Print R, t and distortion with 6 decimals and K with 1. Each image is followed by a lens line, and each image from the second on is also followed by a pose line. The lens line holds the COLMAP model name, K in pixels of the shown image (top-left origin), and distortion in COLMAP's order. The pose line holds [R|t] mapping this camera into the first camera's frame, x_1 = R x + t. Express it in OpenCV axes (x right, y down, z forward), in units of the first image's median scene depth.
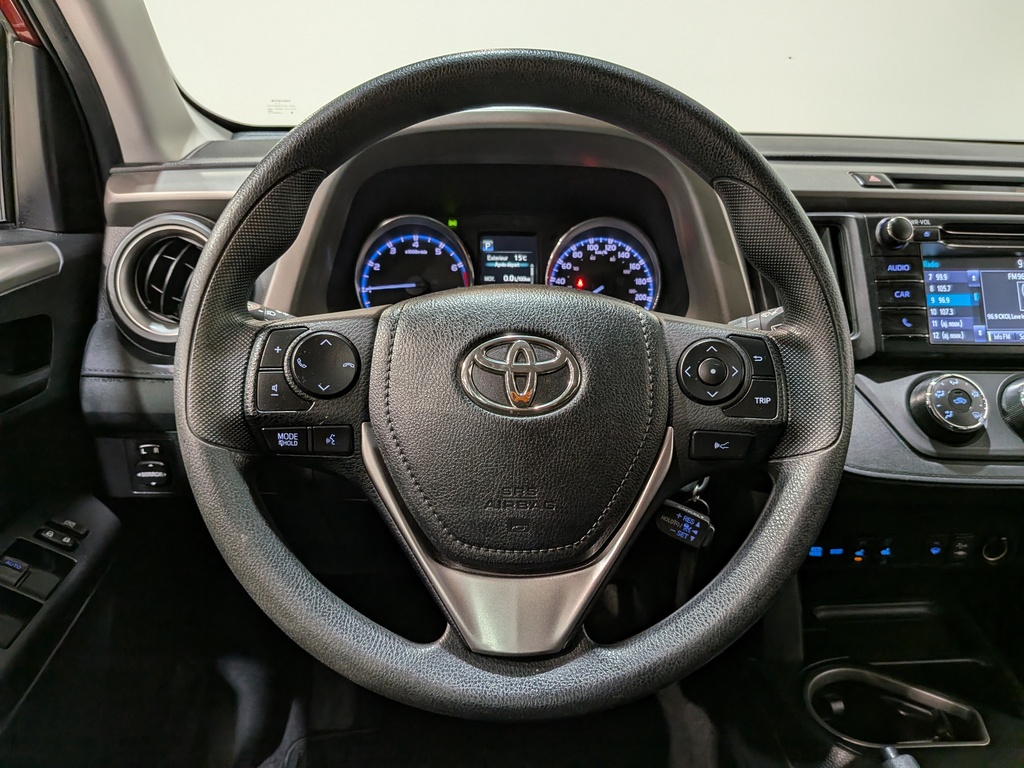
lens RADIAL K [[750.2, 0, 517.1], [0, 750.2, 409.9], [0, 0, 1]] dist [0.052796, -0.091787]
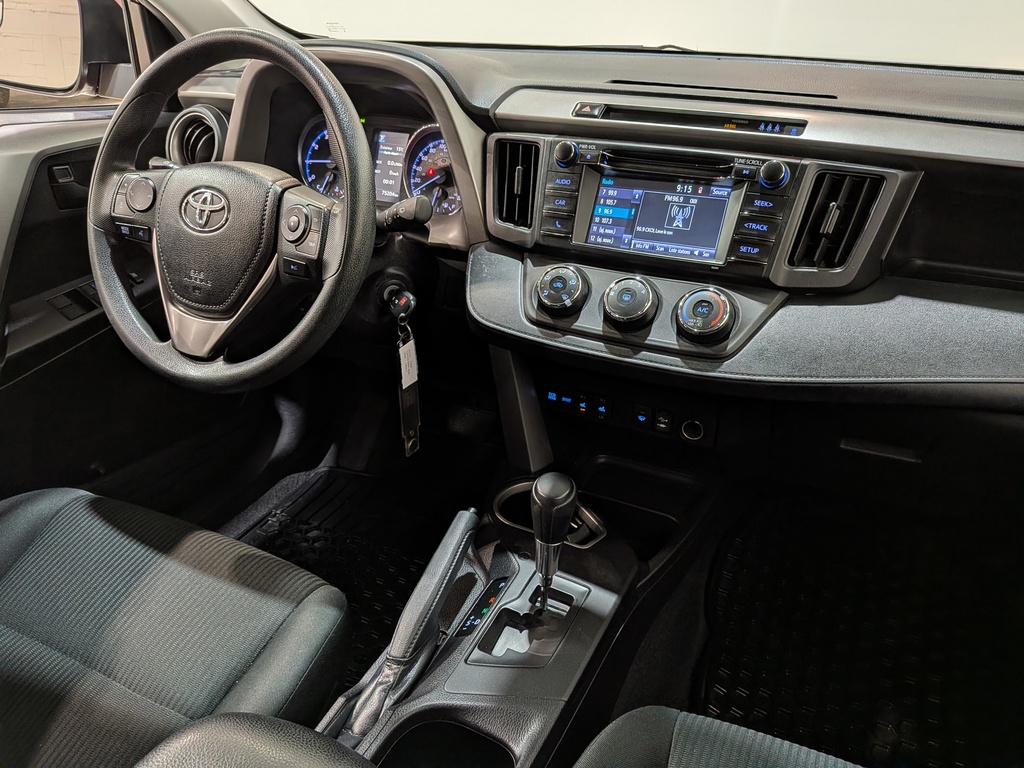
lens RADIAL K [[750.2, 0, 498.7], [0, 750.2, 401.9], [0, 0, 1]] dist [0.052796, -0.091787]
pose [[0.868190, 0.231276, -0.439043, 1.044625], [-0.166429, 0.969215, 0.181450, -0.032636], [0.467491, -0.084463, 0.879953, -0.244951]]
